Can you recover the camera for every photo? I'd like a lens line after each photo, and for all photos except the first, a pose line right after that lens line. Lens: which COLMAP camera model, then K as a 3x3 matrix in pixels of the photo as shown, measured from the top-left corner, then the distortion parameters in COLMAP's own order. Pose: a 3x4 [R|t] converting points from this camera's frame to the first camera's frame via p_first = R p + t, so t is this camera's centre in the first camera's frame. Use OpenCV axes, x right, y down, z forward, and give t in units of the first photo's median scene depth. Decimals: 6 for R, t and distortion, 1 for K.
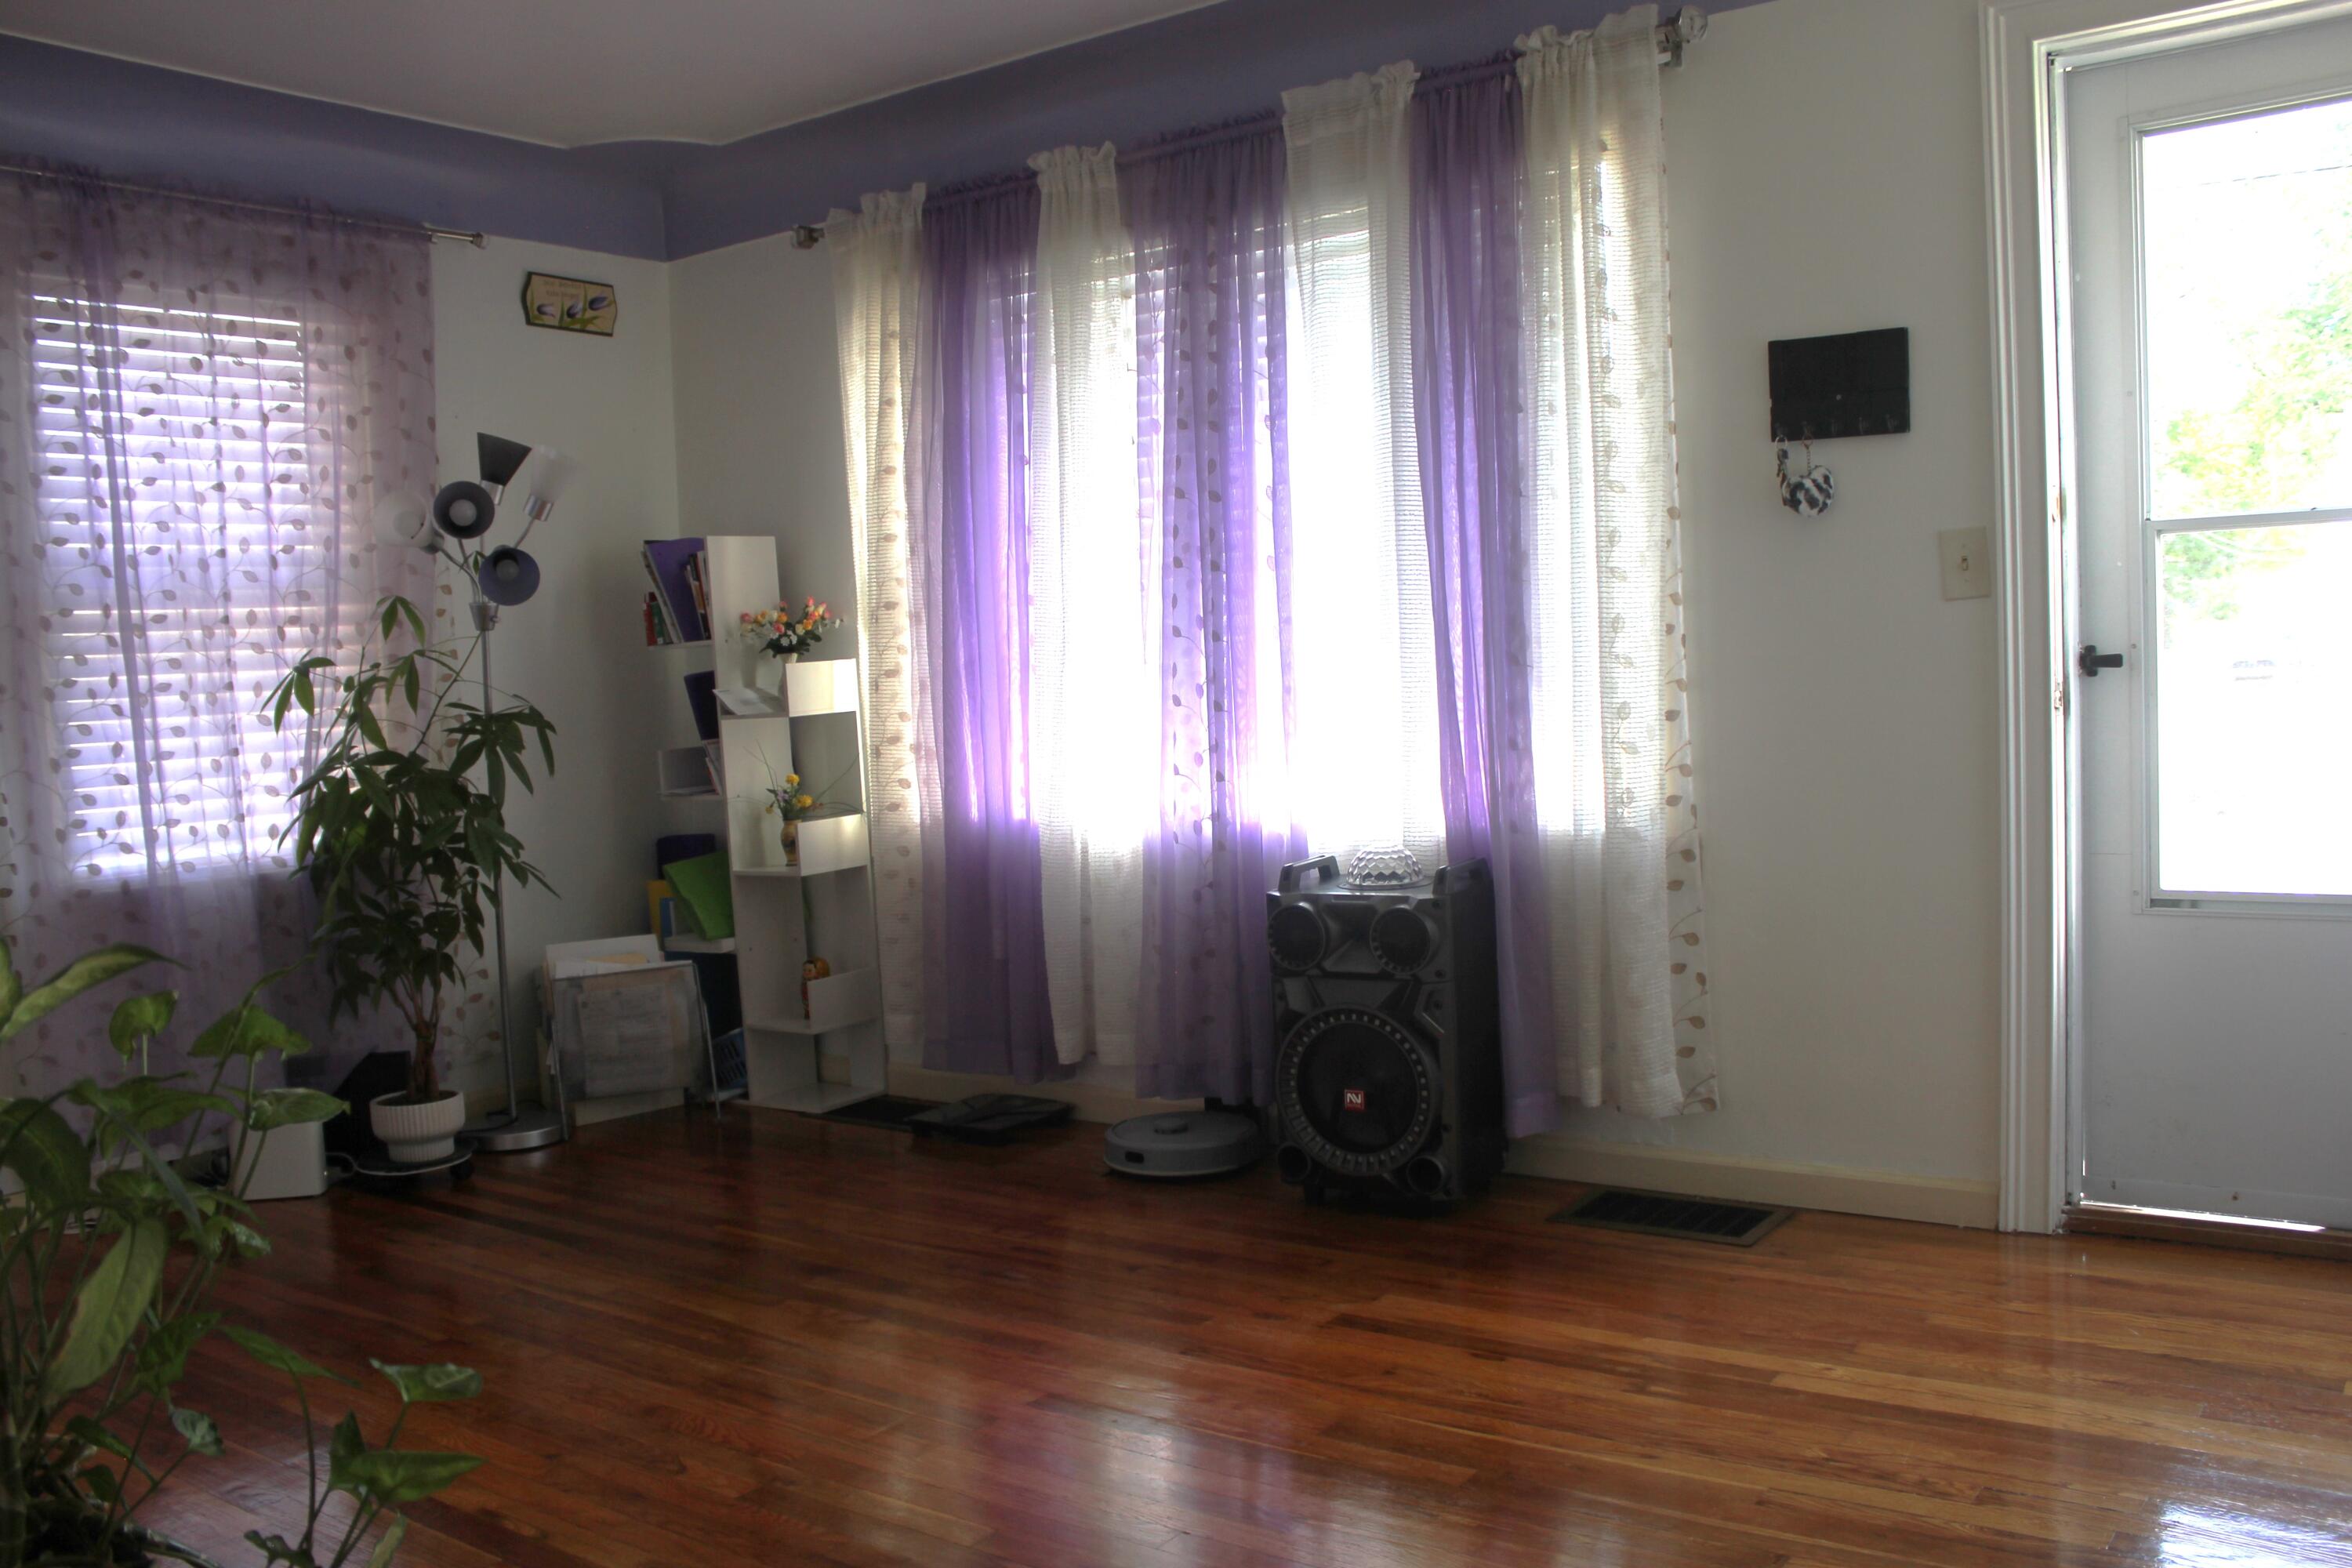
lens RADIAL K [[2021.8, 0, 1176.0], [0, 2021.8, 784.0], [0, 0, 1]] dist [-0.044196, 0.007513]
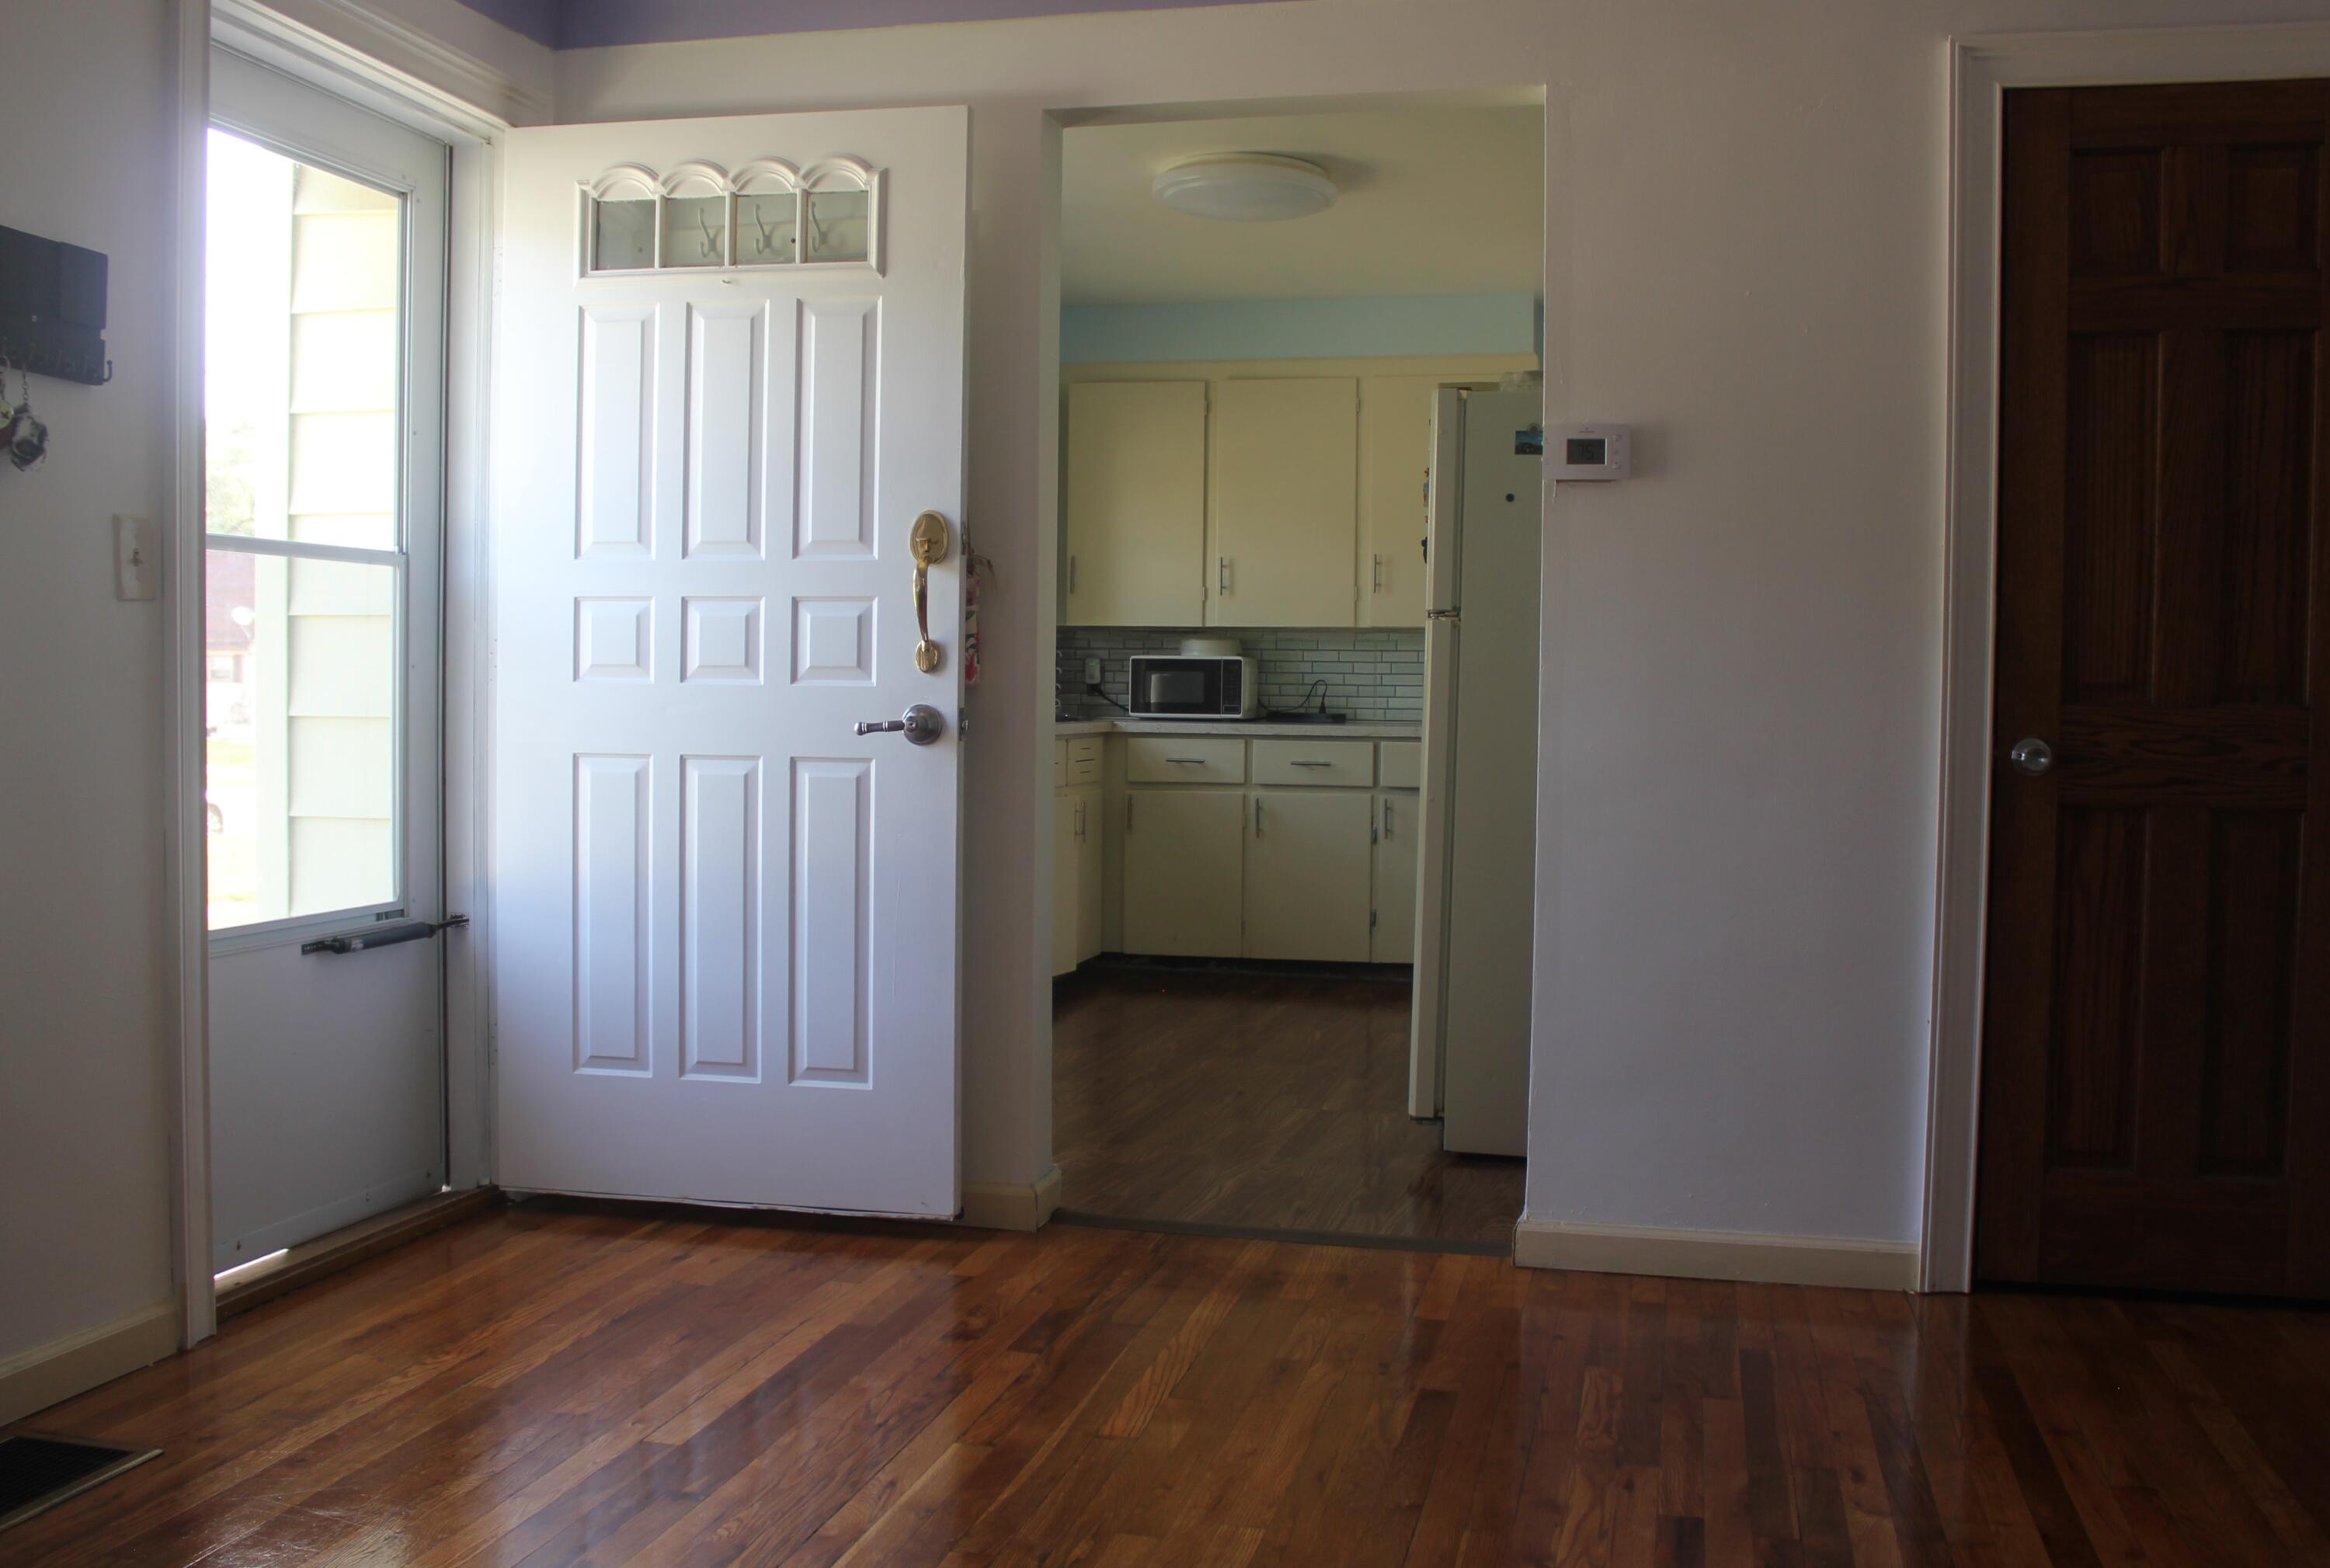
lens RADIAL K [[2152.2, 0, 1165.0], [0, 2152.2, 784.0], [0, 0, 1]] dist [-0.001944, -0.003697]
pose [[-0.378081, 0.005033, 0.925759, -0.608093], [0.052002, 0.998522, 0.015809, -0.008950], [-0.924311, 0.054118, -0.377784, 0.982101]]
